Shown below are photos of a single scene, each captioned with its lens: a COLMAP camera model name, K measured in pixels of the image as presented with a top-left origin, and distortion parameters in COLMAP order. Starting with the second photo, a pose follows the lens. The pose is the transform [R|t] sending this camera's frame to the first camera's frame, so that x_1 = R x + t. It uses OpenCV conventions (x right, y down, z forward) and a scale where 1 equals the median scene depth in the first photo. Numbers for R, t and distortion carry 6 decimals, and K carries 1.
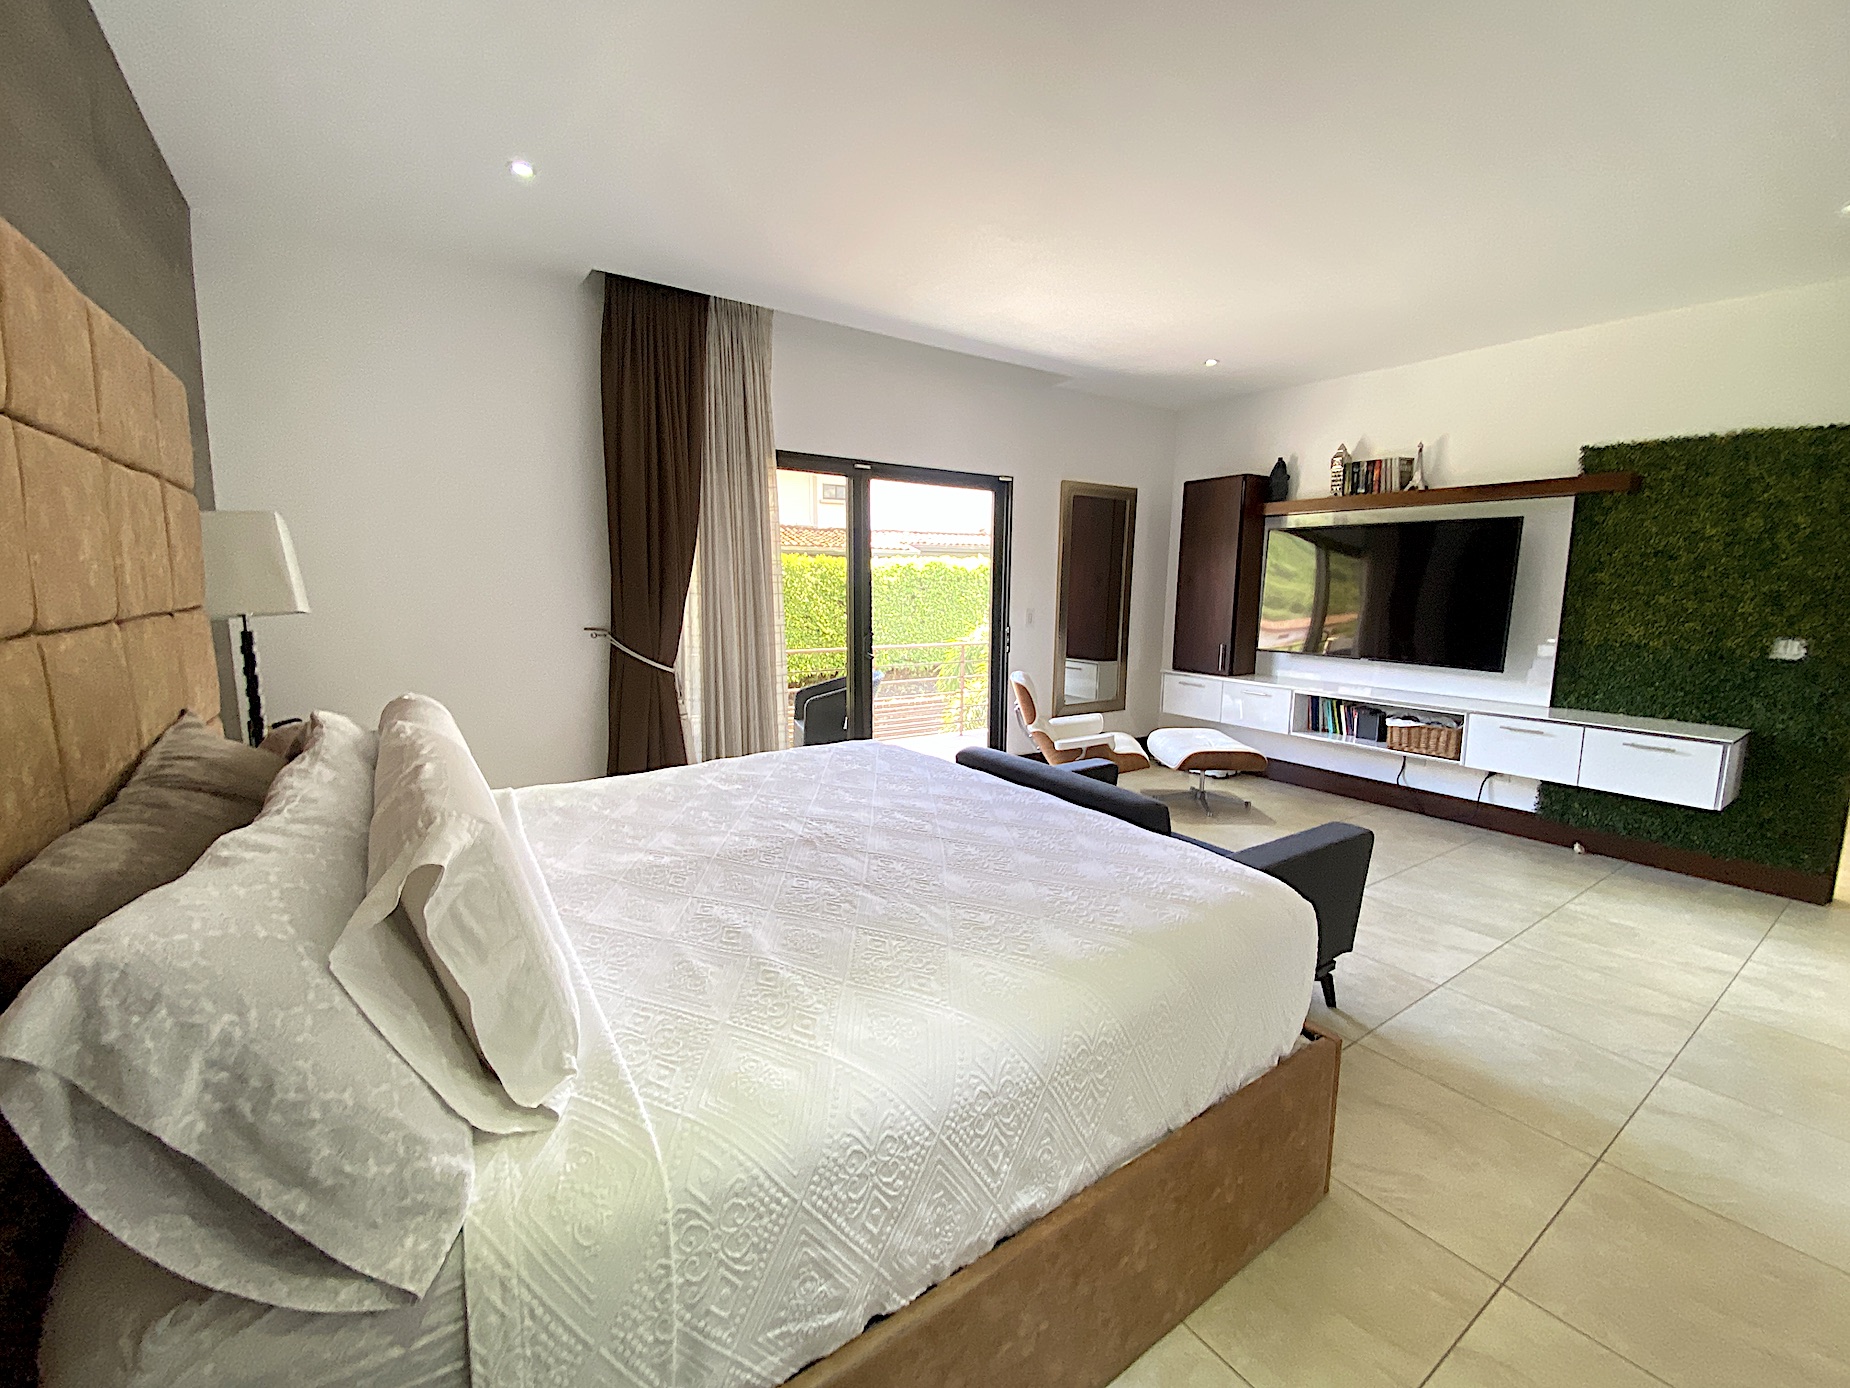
lens RADIAL K [[751.3, 0, 925.0], [0, 751.3, 694.0], [0, 0, 1]] dist [0.030565, -0.024855]
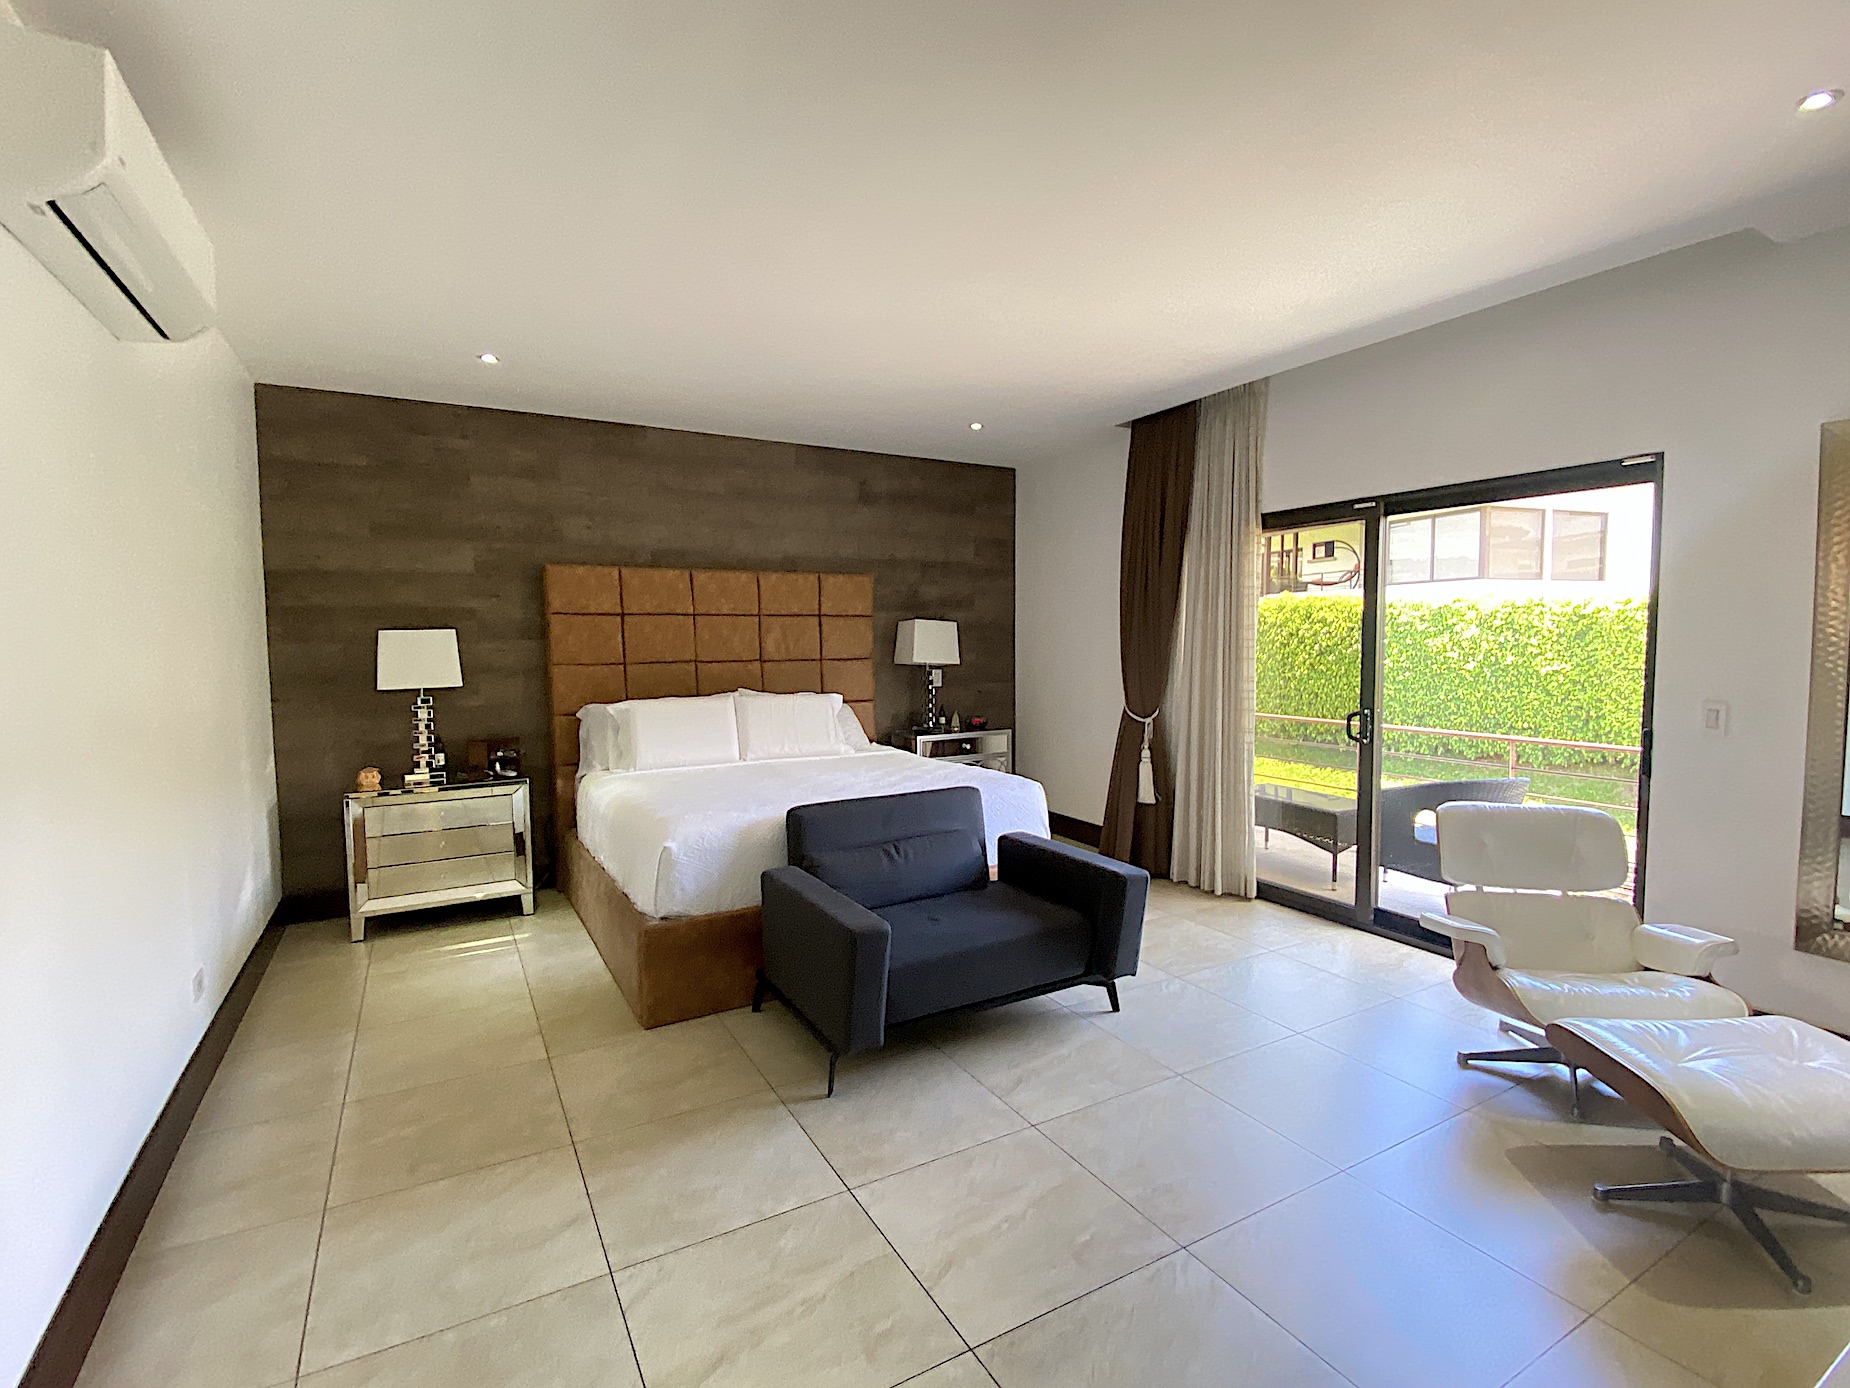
lens RADIAL K [[867.0, 0, 925.0], [0, 867.0, 694.0], [0, 0, 1]] dist [-0.000090, 0.000097]
pose [[-0.083163, 0.050263, -0.995268, 0.989472], [-0.147923, 0.987041, 0.062208, -0.101399], [0.985496, 0.152396, -0.074650, 0.707885]]
